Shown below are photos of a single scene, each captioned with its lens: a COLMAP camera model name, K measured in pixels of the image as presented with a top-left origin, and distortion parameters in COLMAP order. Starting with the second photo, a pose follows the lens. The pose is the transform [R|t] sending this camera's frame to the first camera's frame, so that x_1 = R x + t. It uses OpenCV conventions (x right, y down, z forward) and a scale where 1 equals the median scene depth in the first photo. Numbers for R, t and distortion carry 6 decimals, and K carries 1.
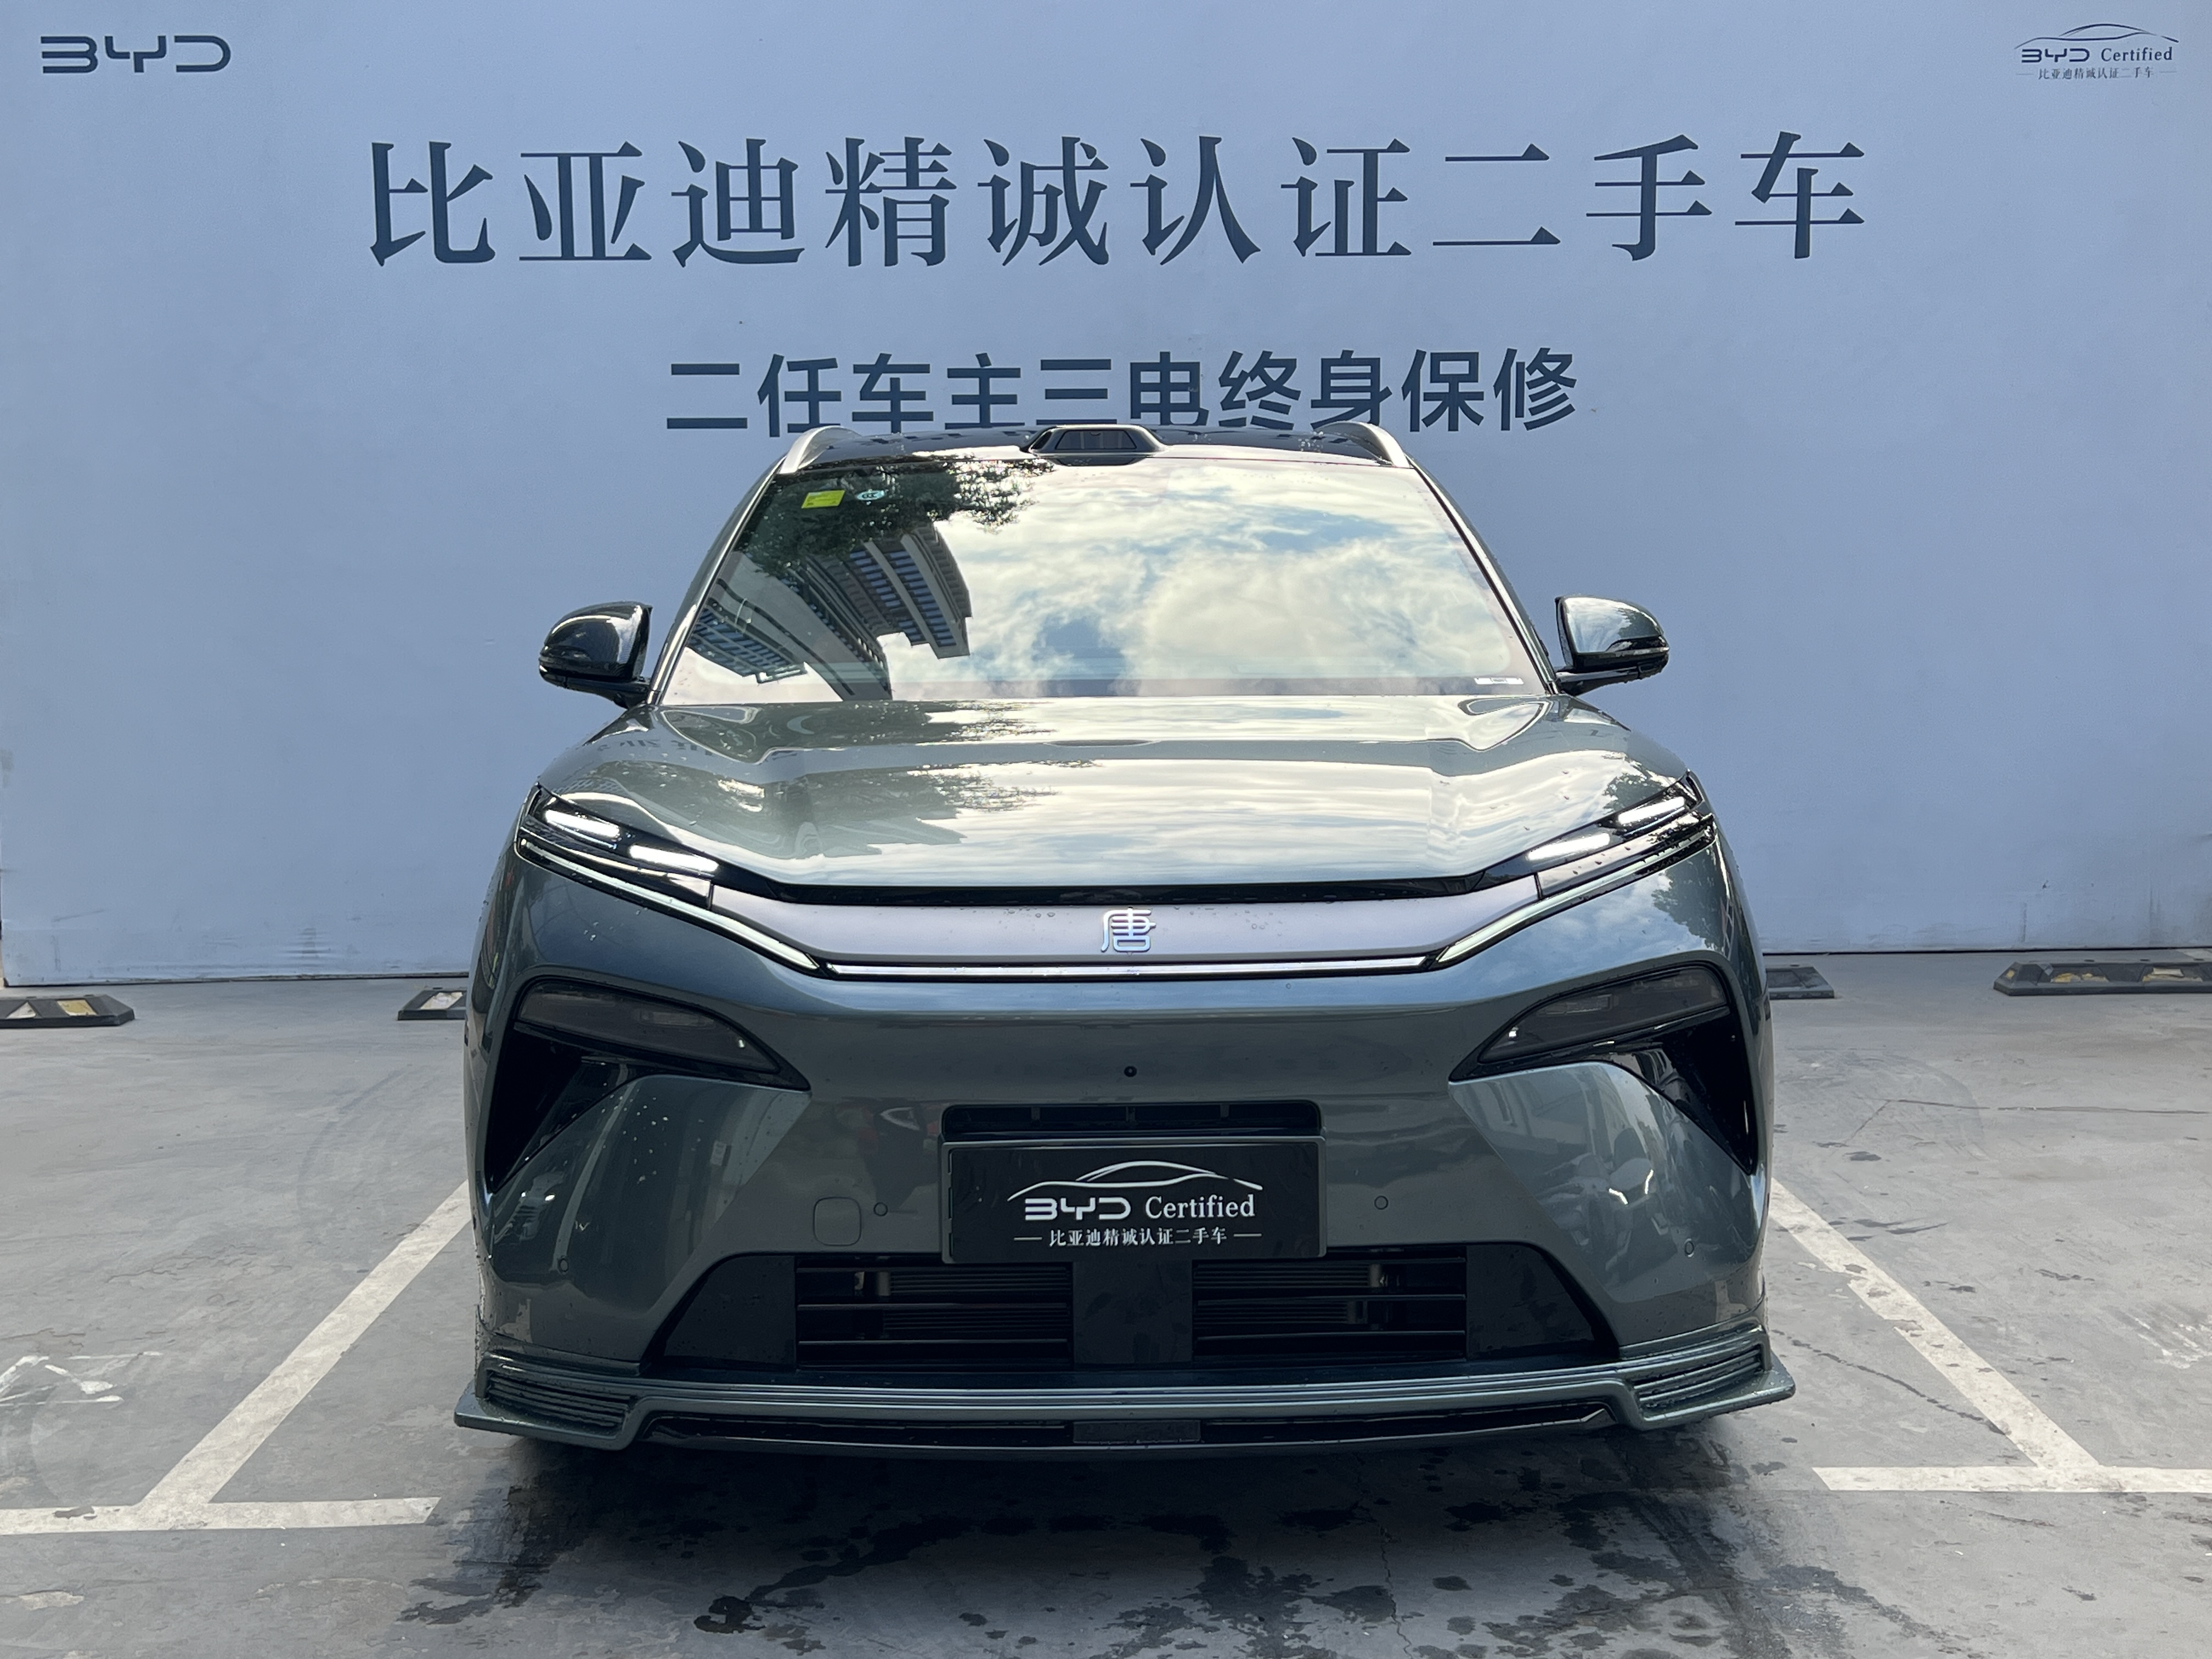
lens RADIAL K [[2562.7, 0, 1105.9], [0, 2562.7, 822.9], [0, 0, 1]] dist [0.063763, -0.158994]
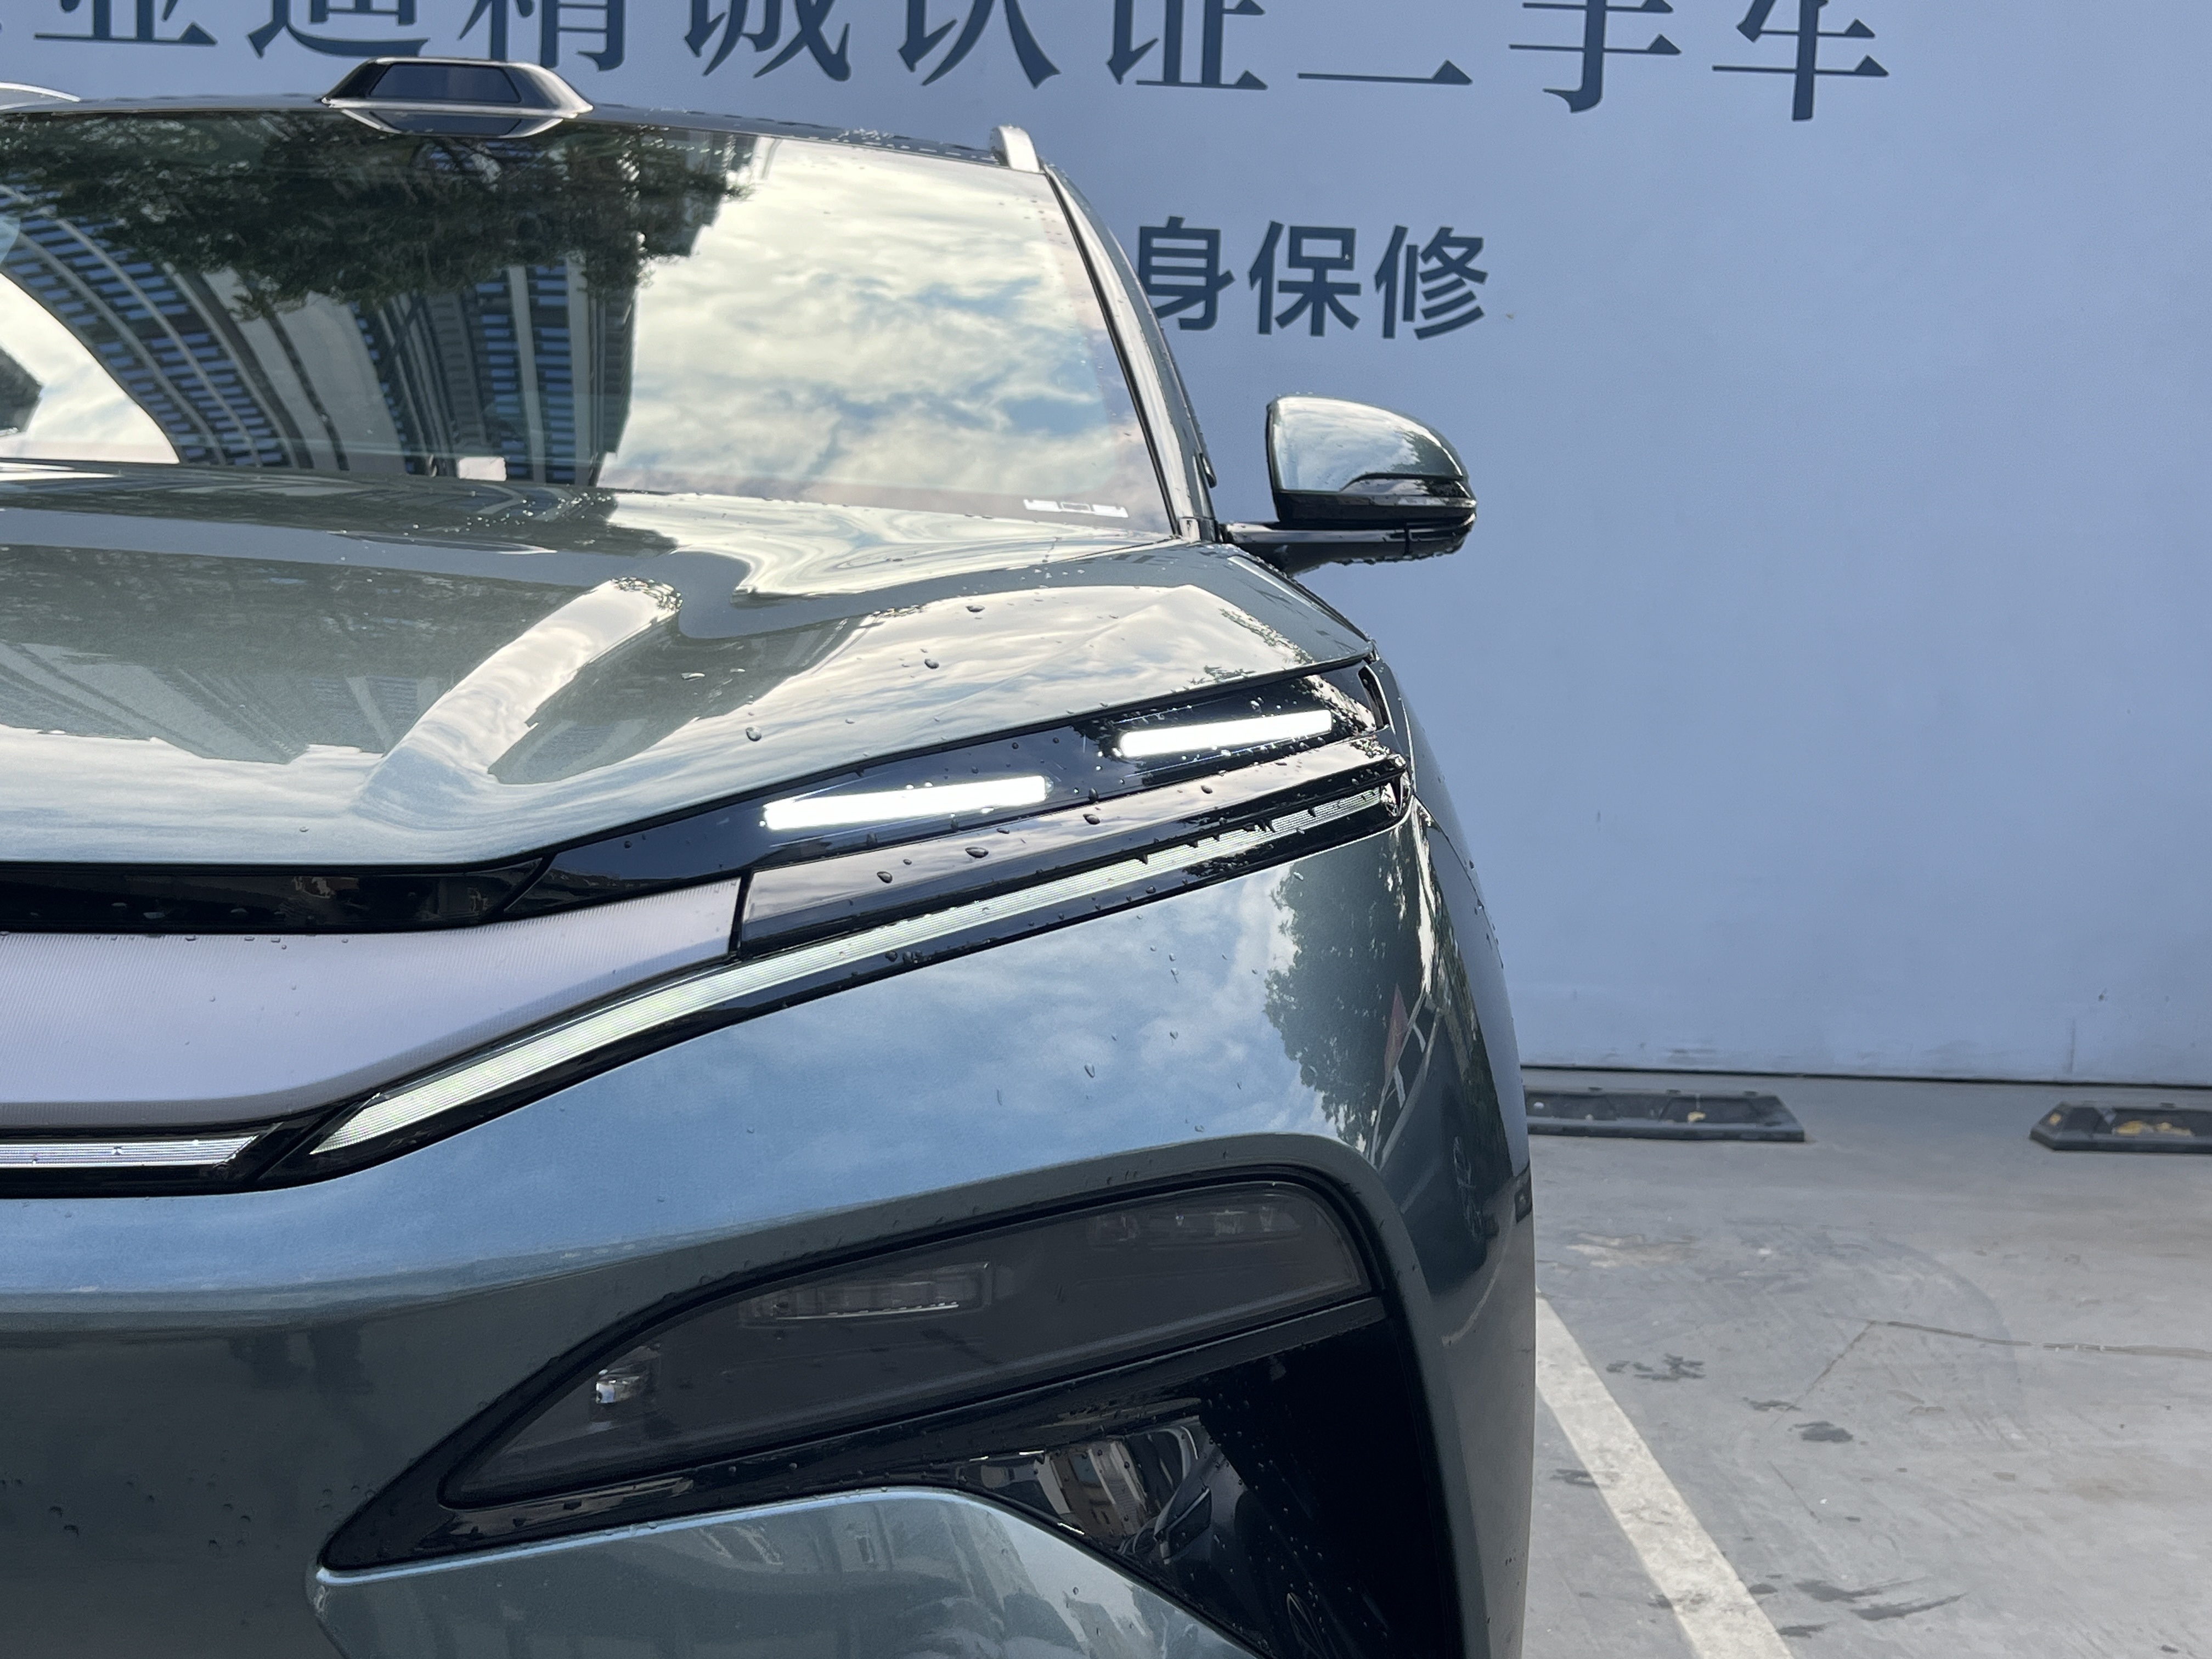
lens RADIAL K [[2592.4, 0, 1114.9], [0, 2592.4, 828.2], [0, 0, 1]] dist [0.062671, -0.207002]
pose [[0.998971, 0.045328, 0.001606, 0.084677], [-0.045275, 0.998674, -0.024502, 0.007911], [-0.002714, 0.024404, 0.999698, 0.271754]]
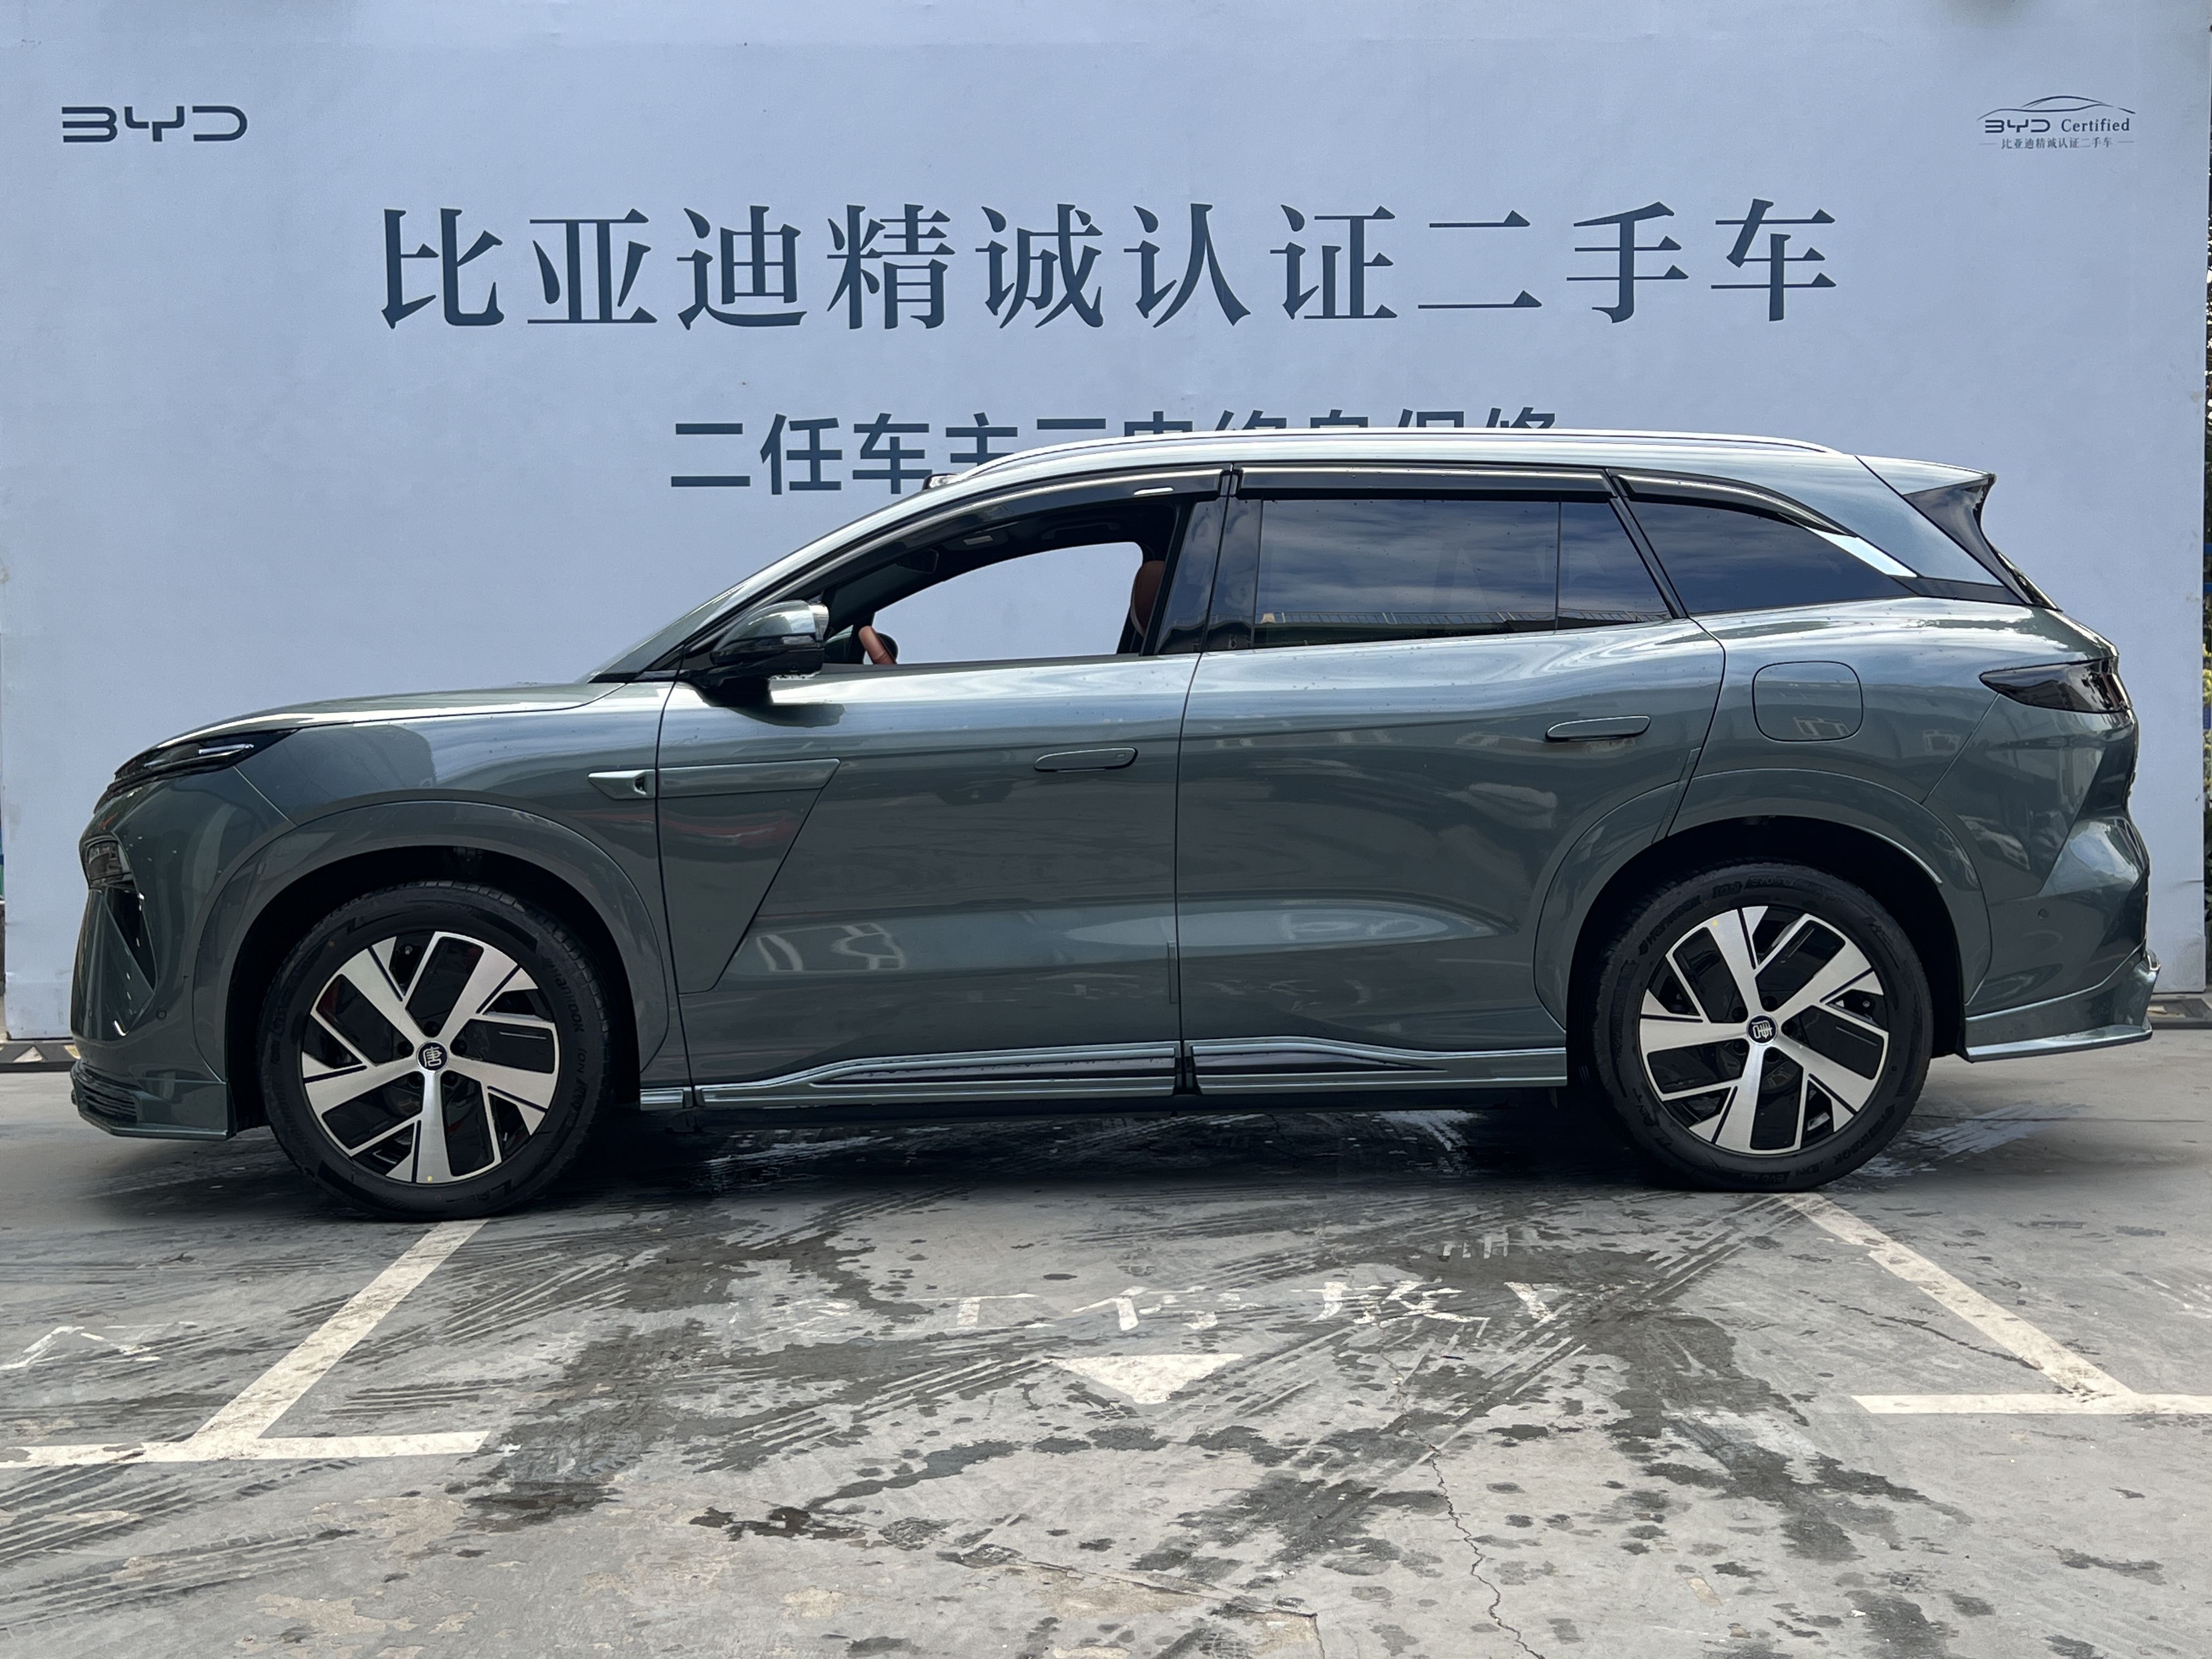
lens RADIAL K [[2534.3, 0, 1094.8], [0, 2534.3, 820.7], [0, 0, 1]] dist [0.081682, -0.217901]
pose [[0.999928, -0.003554, 0.011471, -0.014699], [0.004175, 0.998503, -0.054538, 0.035161], [-0.011260, 0.054582, 0.998446, -0.003116]]
